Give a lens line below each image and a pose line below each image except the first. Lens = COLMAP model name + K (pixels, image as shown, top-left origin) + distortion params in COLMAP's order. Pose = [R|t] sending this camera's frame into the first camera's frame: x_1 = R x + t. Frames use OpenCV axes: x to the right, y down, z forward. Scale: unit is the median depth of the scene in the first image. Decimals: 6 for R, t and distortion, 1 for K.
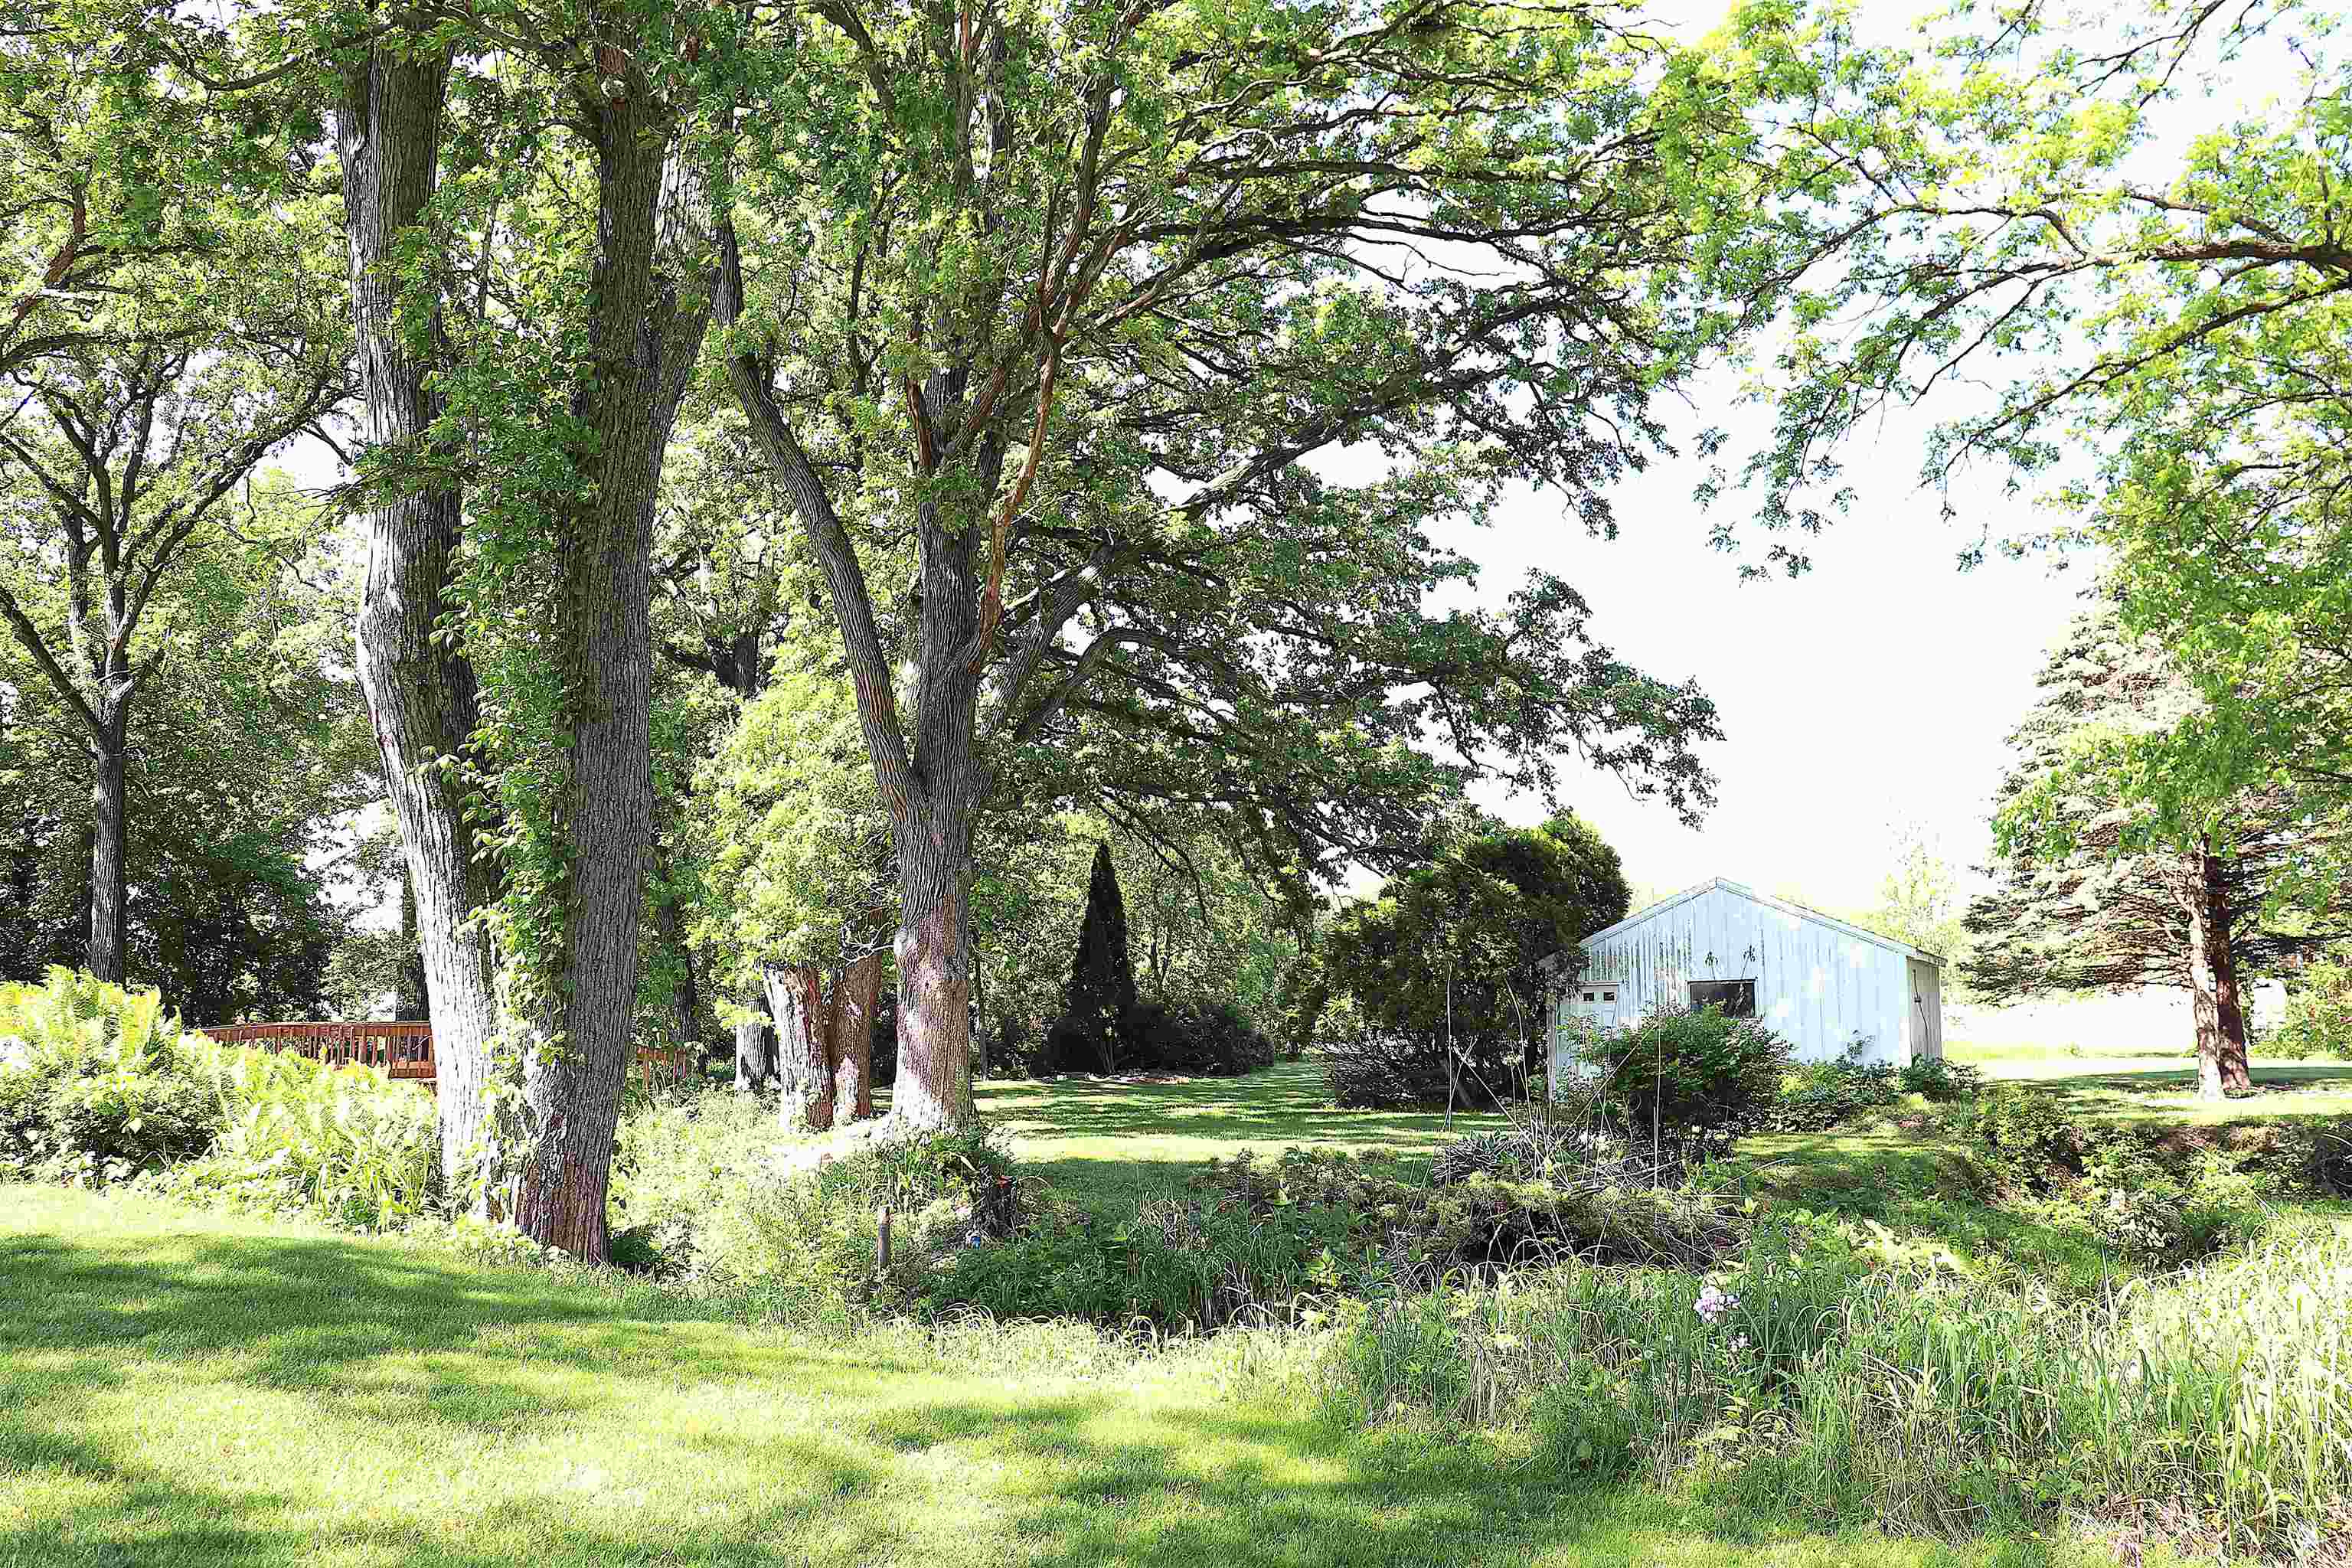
lens RADIAL K [[1924.0, 0, 1175.2], [0, 1924.0, 802.8], [0, 0, 1]] dist [-0.137982, 0.026898]
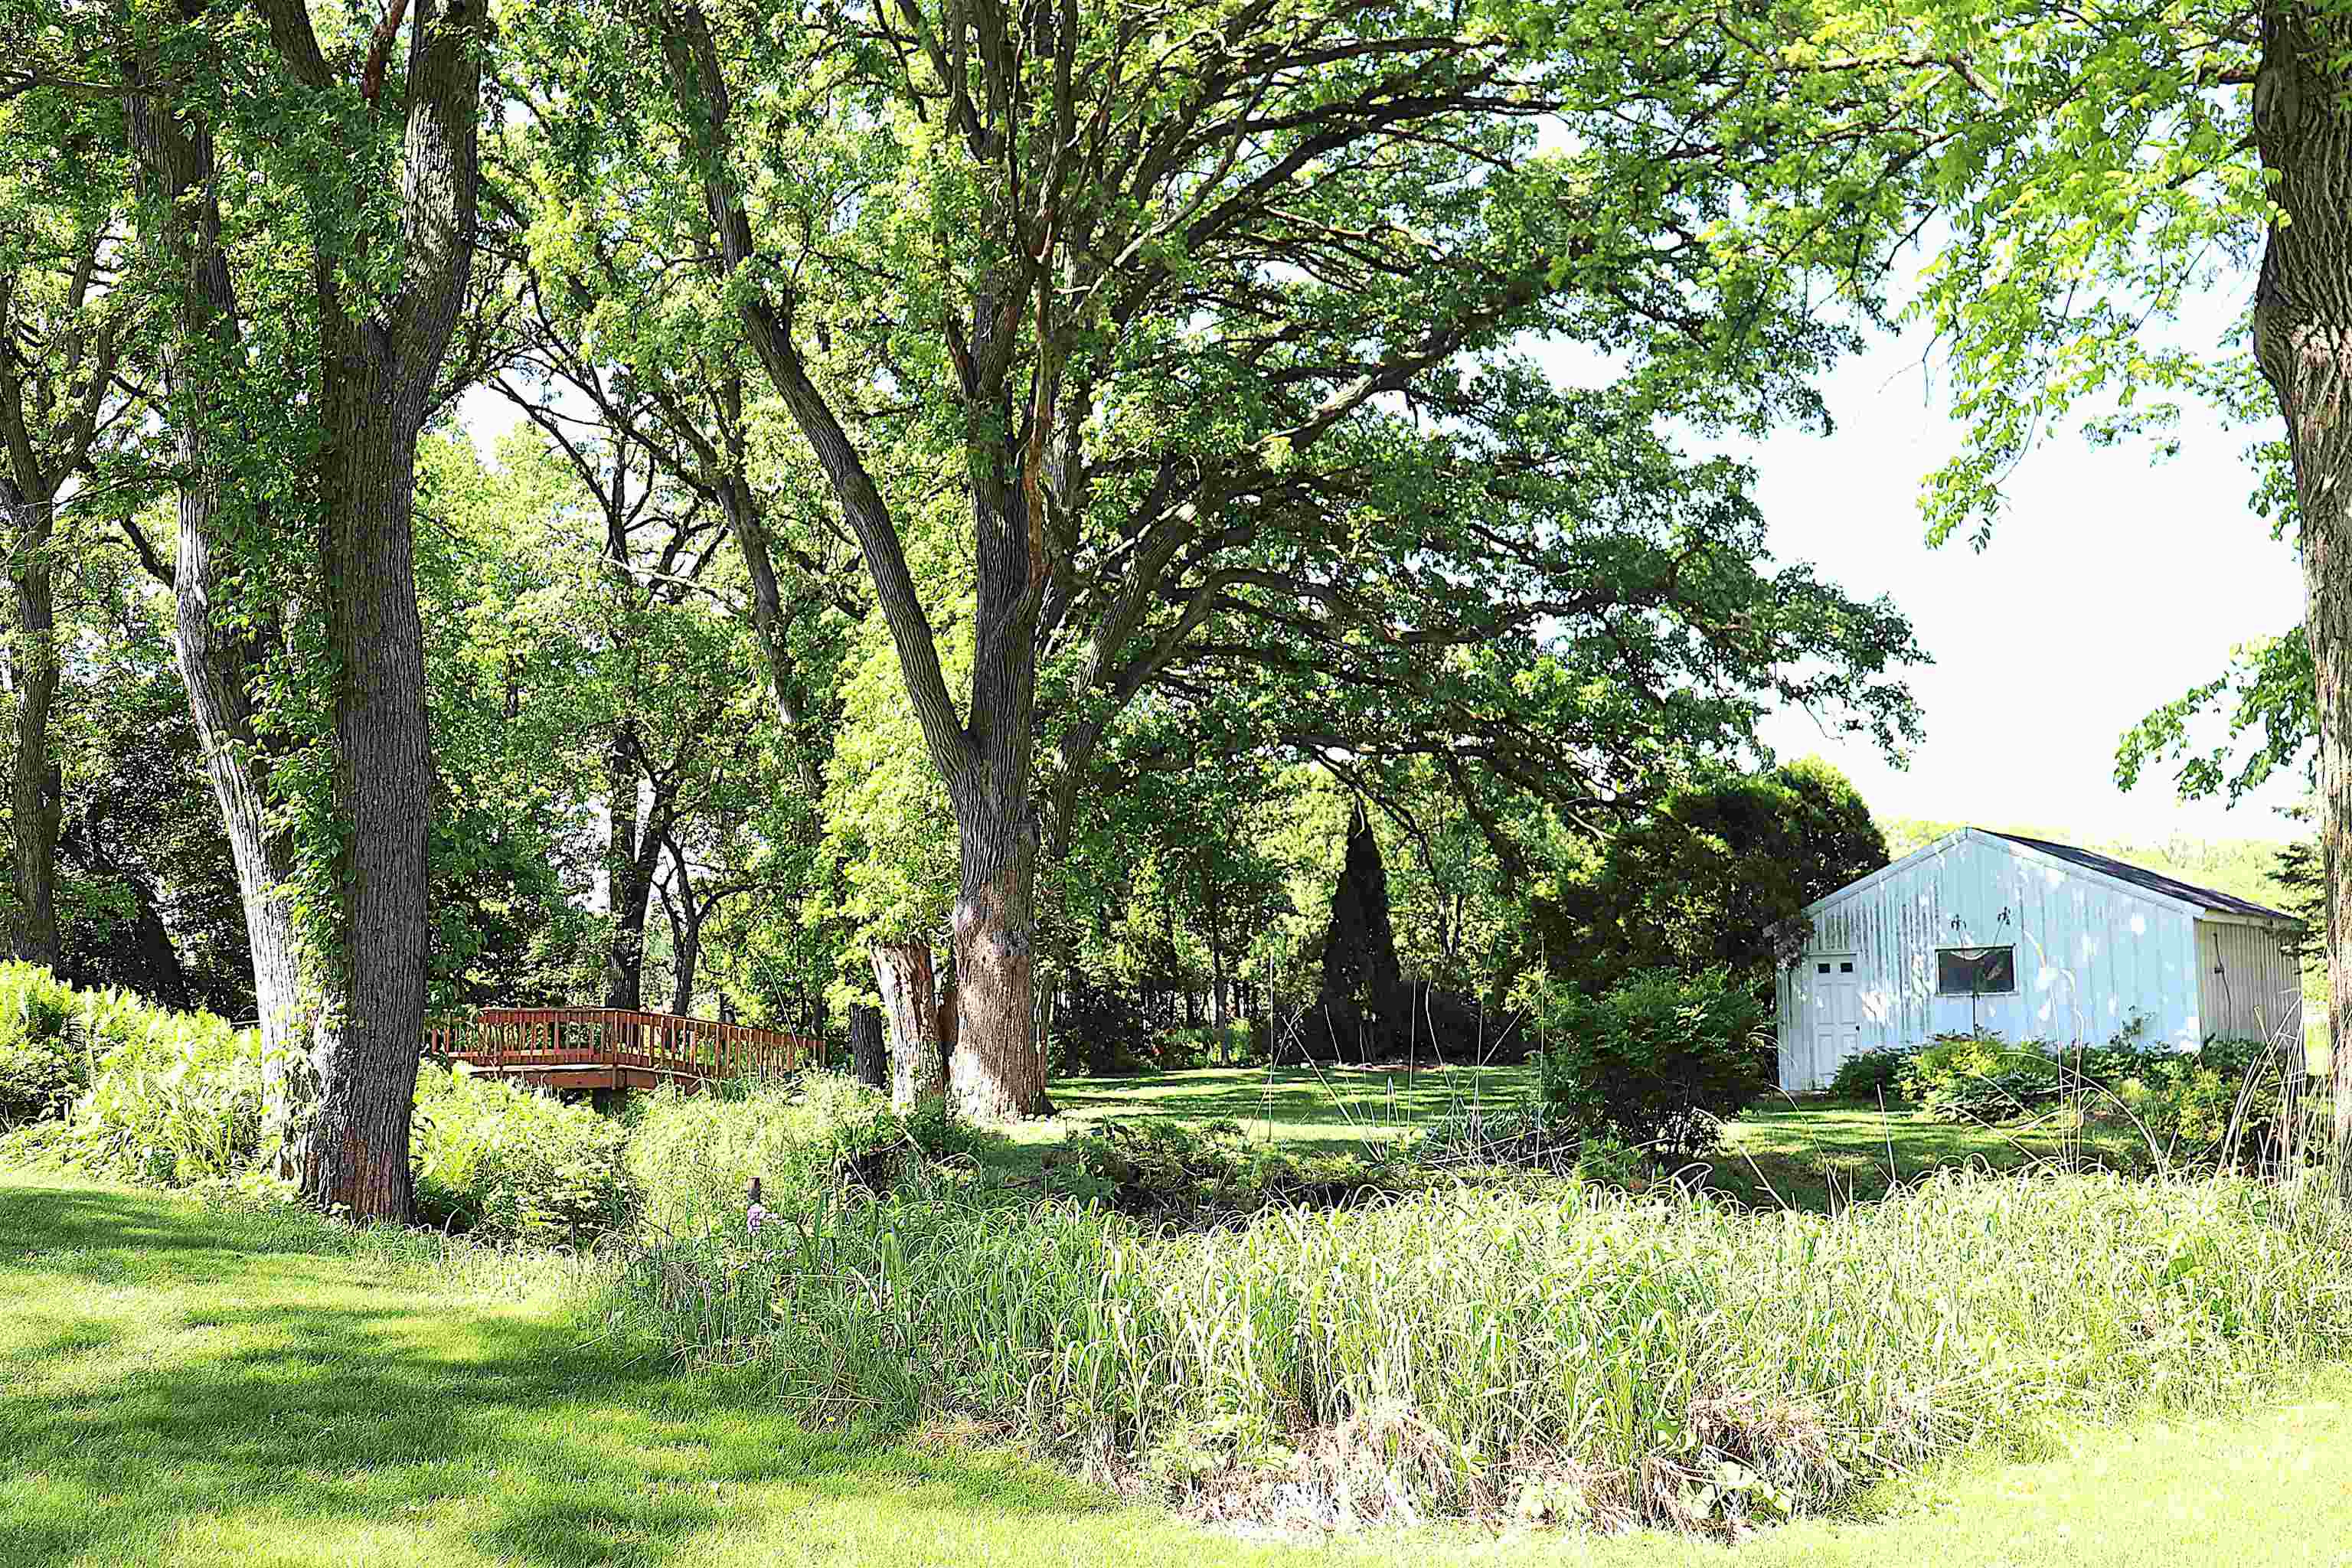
lens RADIAL K [[2236.7, 0, 1188.1], [0, 2236.7, 789.0], [0, 0, 1]] dist [-0.089574, 0.000000]
pose [[0.978361, -0.025373, -0.205345, 0.160192], [0.028323, 0.999533, 0.011441, 0.001294], [0.204959, -0.017009, 0.978623, -0.042331]]
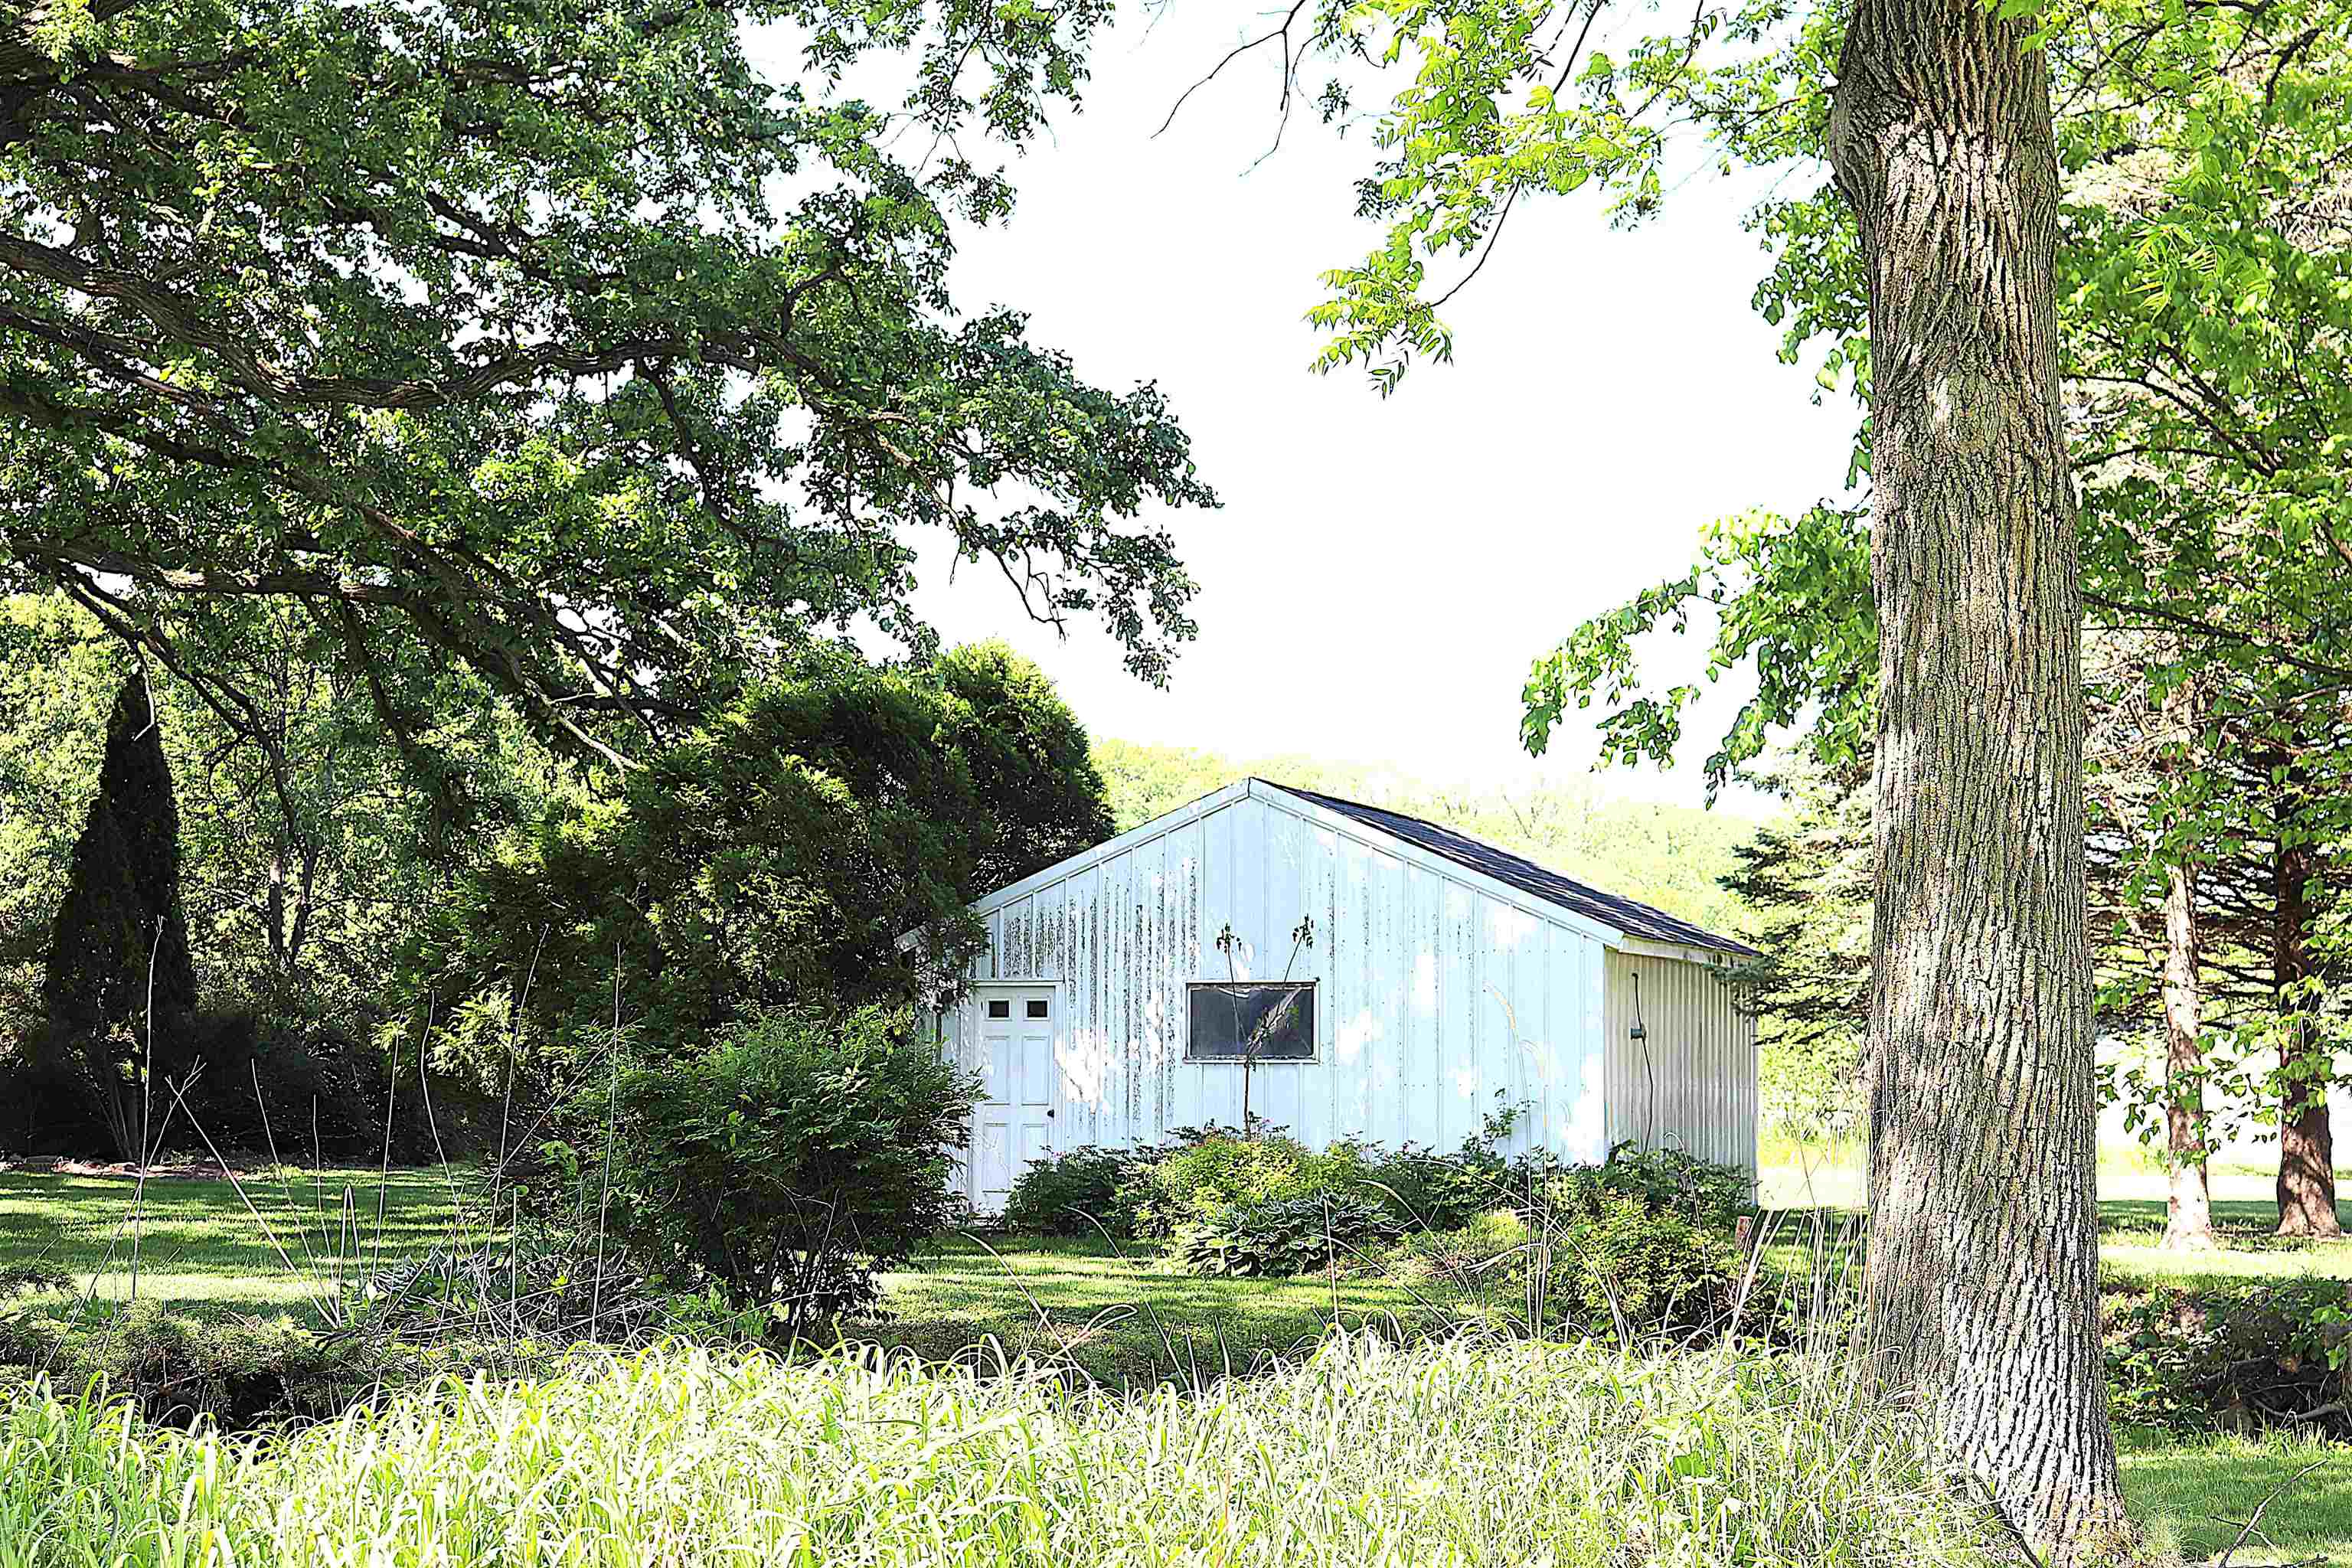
lens RADIAL K [[4212.6, 0, 1188.9], [0, 4212.6, 789.5], [0, 0, 1]] dist [0.192433, 0.000000]
pose [[0.990732, 0.025340, 0.133450, 0.130425], [-0.031585, 0.998493, 0.044890, -0.008177], [-0.132111, -0.048689, 0.990038, -0.113049]]
